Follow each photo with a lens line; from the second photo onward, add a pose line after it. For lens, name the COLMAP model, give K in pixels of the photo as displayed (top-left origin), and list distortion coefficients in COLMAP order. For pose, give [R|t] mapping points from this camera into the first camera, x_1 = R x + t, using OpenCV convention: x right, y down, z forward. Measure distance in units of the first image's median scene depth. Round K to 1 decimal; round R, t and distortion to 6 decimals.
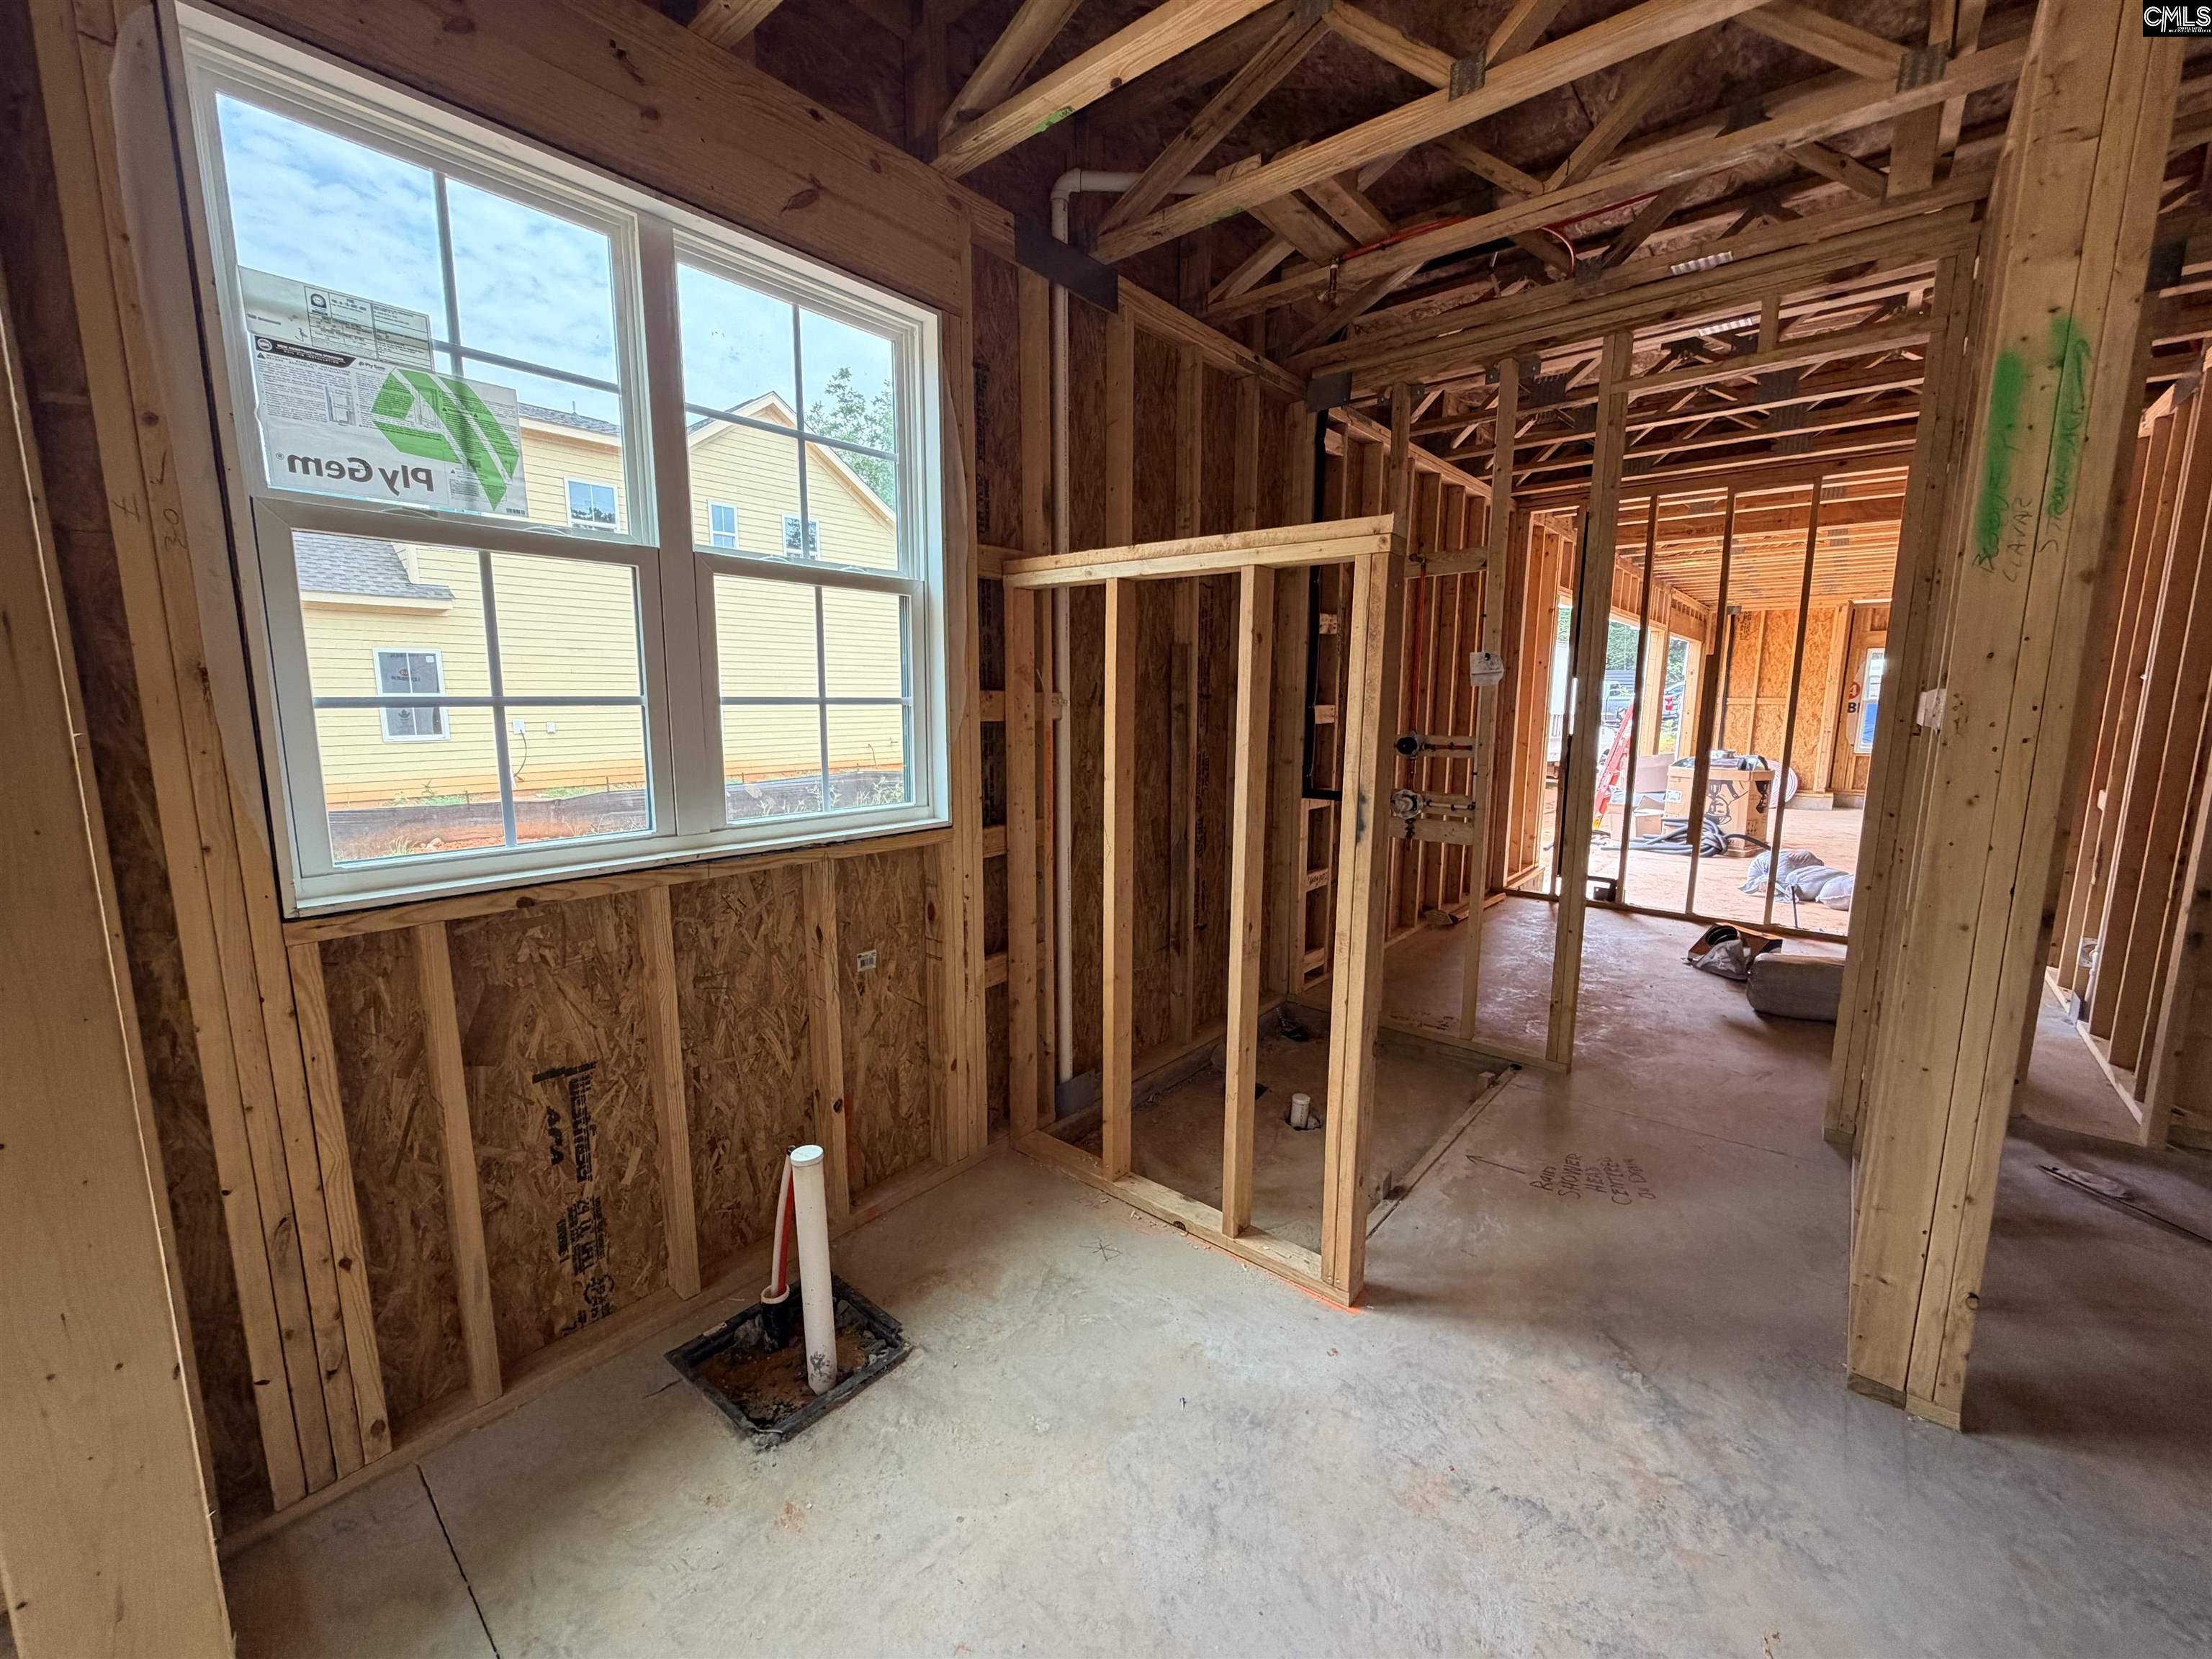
lens RADIAL K [[876.5, 0, 1097.8], [0, 876.5, 829.0], [0, 0, 1]] dist [-0.000256, -0.000190]
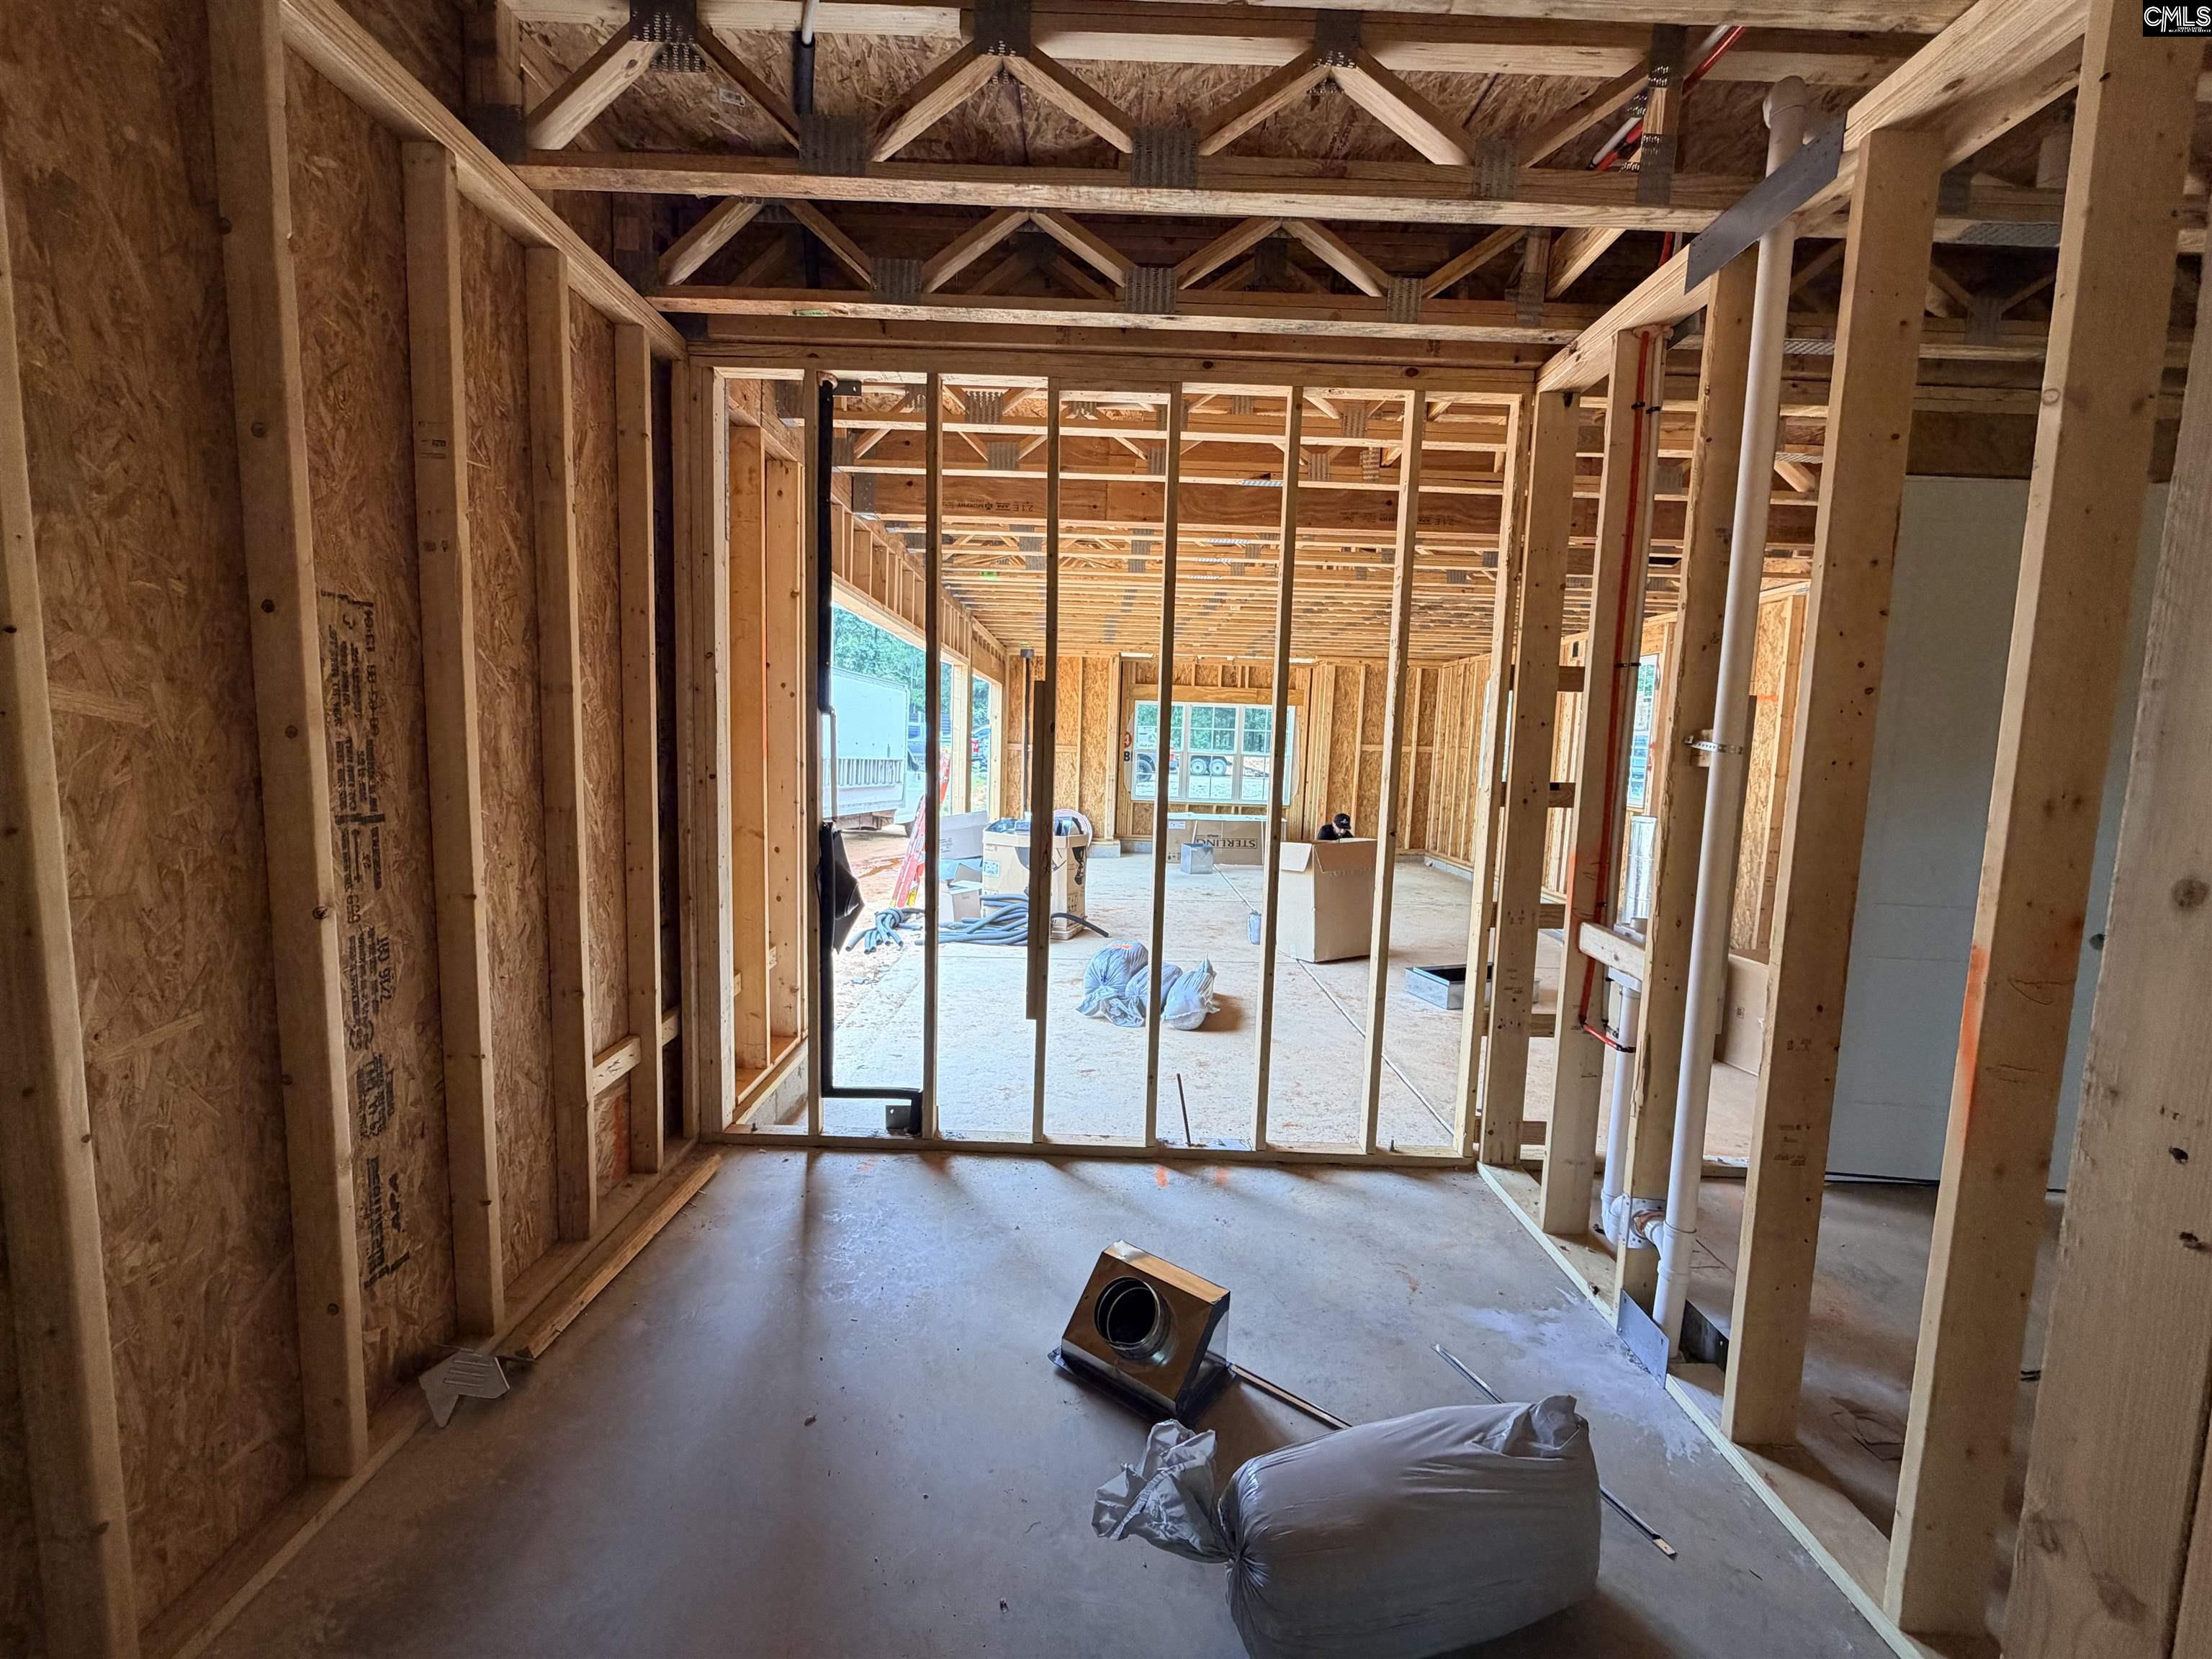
lens RADIAL K [[876.5, 0, 1097.8], [0, 876.5, 829.0], [0, 0, 1]] dist [-0.000256, -0.000190]
pose [[0.757364, -0.053644, 0.650786, 0.162433], [0.067798, 0.997693, 0.003337, -0.061380], [-0.649464, 0.041595, 0.759254, 0.250254]]
